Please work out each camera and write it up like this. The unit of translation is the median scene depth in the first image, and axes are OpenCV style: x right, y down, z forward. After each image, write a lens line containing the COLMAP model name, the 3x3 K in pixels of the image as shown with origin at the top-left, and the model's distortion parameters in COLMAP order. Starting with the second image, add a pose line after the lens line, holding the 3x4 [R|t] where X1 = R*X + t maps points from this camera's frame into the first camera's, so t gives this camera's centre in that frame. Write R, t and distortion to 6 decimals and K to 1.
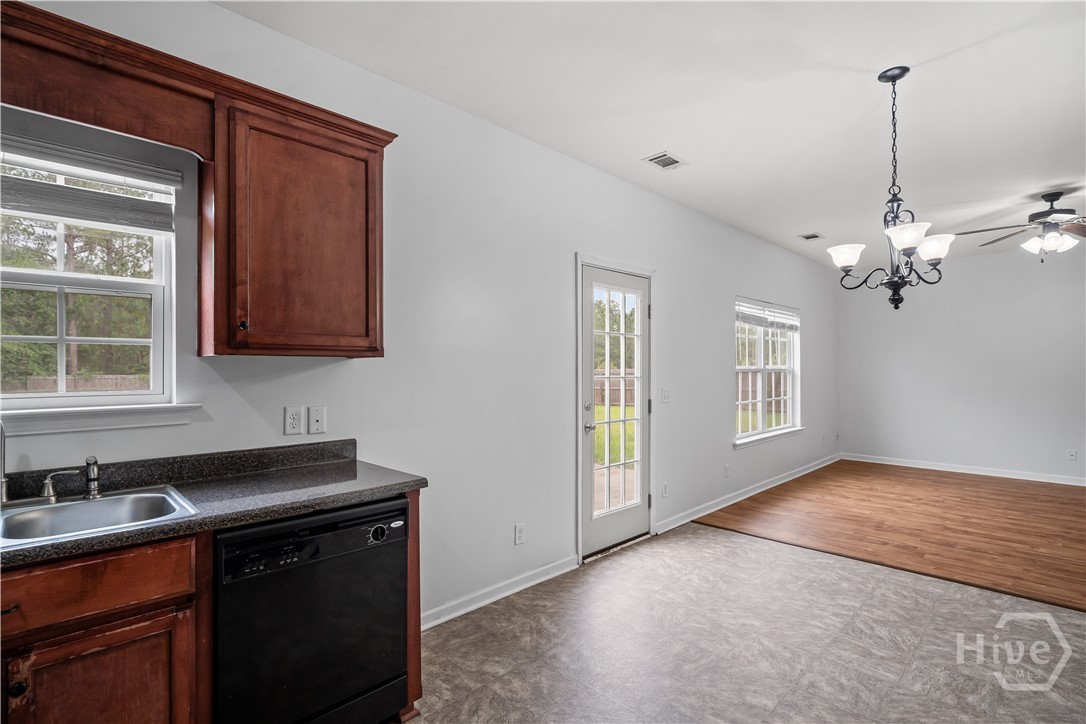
lens RADIAL K [[498.7, 0, 542.9], [0, 498.7, 356.4], [0, 0, 1]] dist [-0.000776, 0.000132]
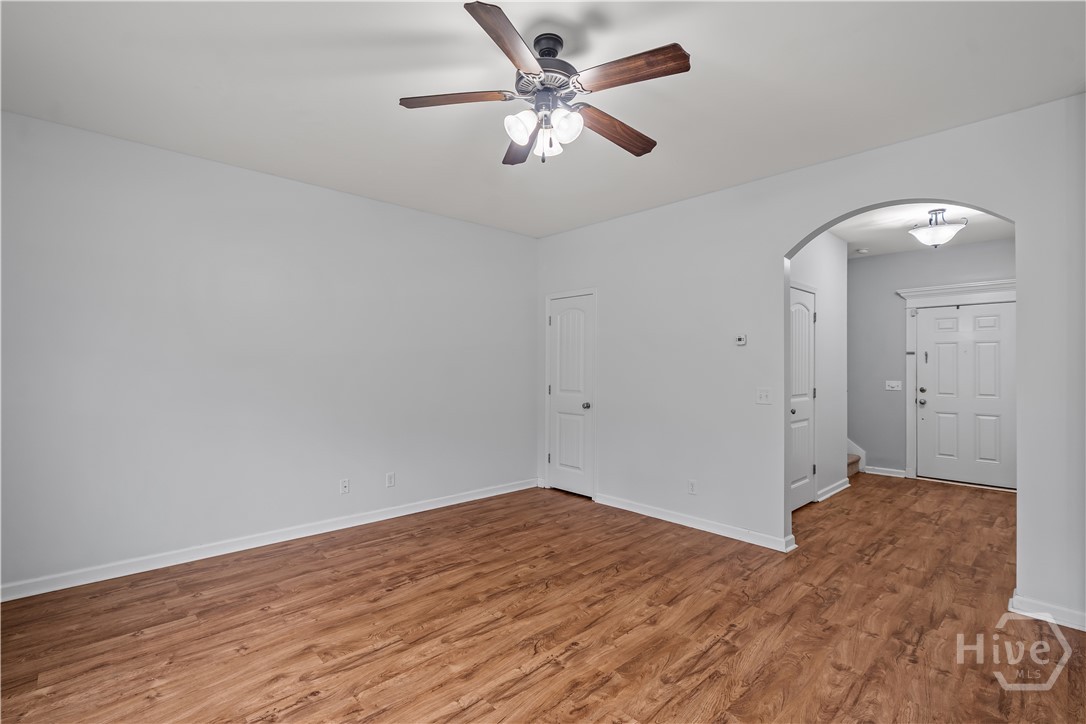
lens RADIAL K [[496.7, 0, 543.0], [0, 496.7, 362.0], [0, 0, 1]] dist [-0.000700, 0.000186]
pose [[0.039807, 0.011208, 0.999145, 0.578730], [-0.029305, 0.999520, -0.010045, 0.028803], [-0.998778, -0.028880, 0.040116, 1.151326]]
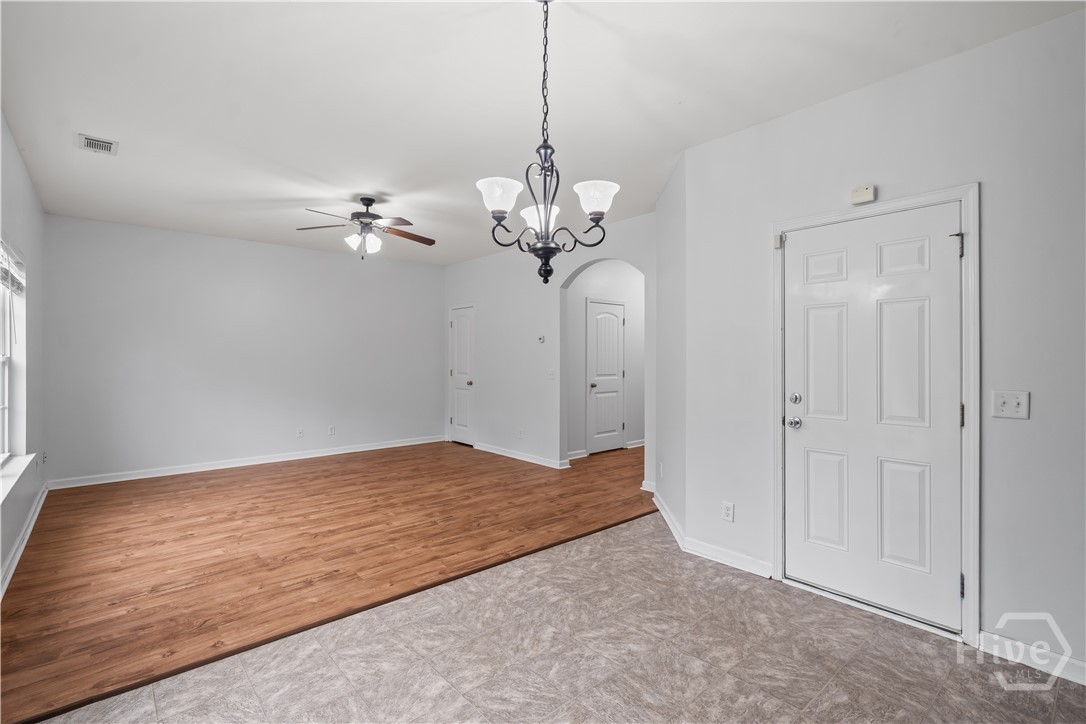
lens RADIAL K [[498.7, 0, 542.9], [0, 498.7, 356.4], [0, 0, 1]] dist [-0.000776, 0.000132]
pose [[0.072431, 0.001536, 0.997372, -0.063276], [-0.024837, 0.999691, 0.000264, 0.015401], [-0.997064, -0.024791, 0.072446, 0.620283]]
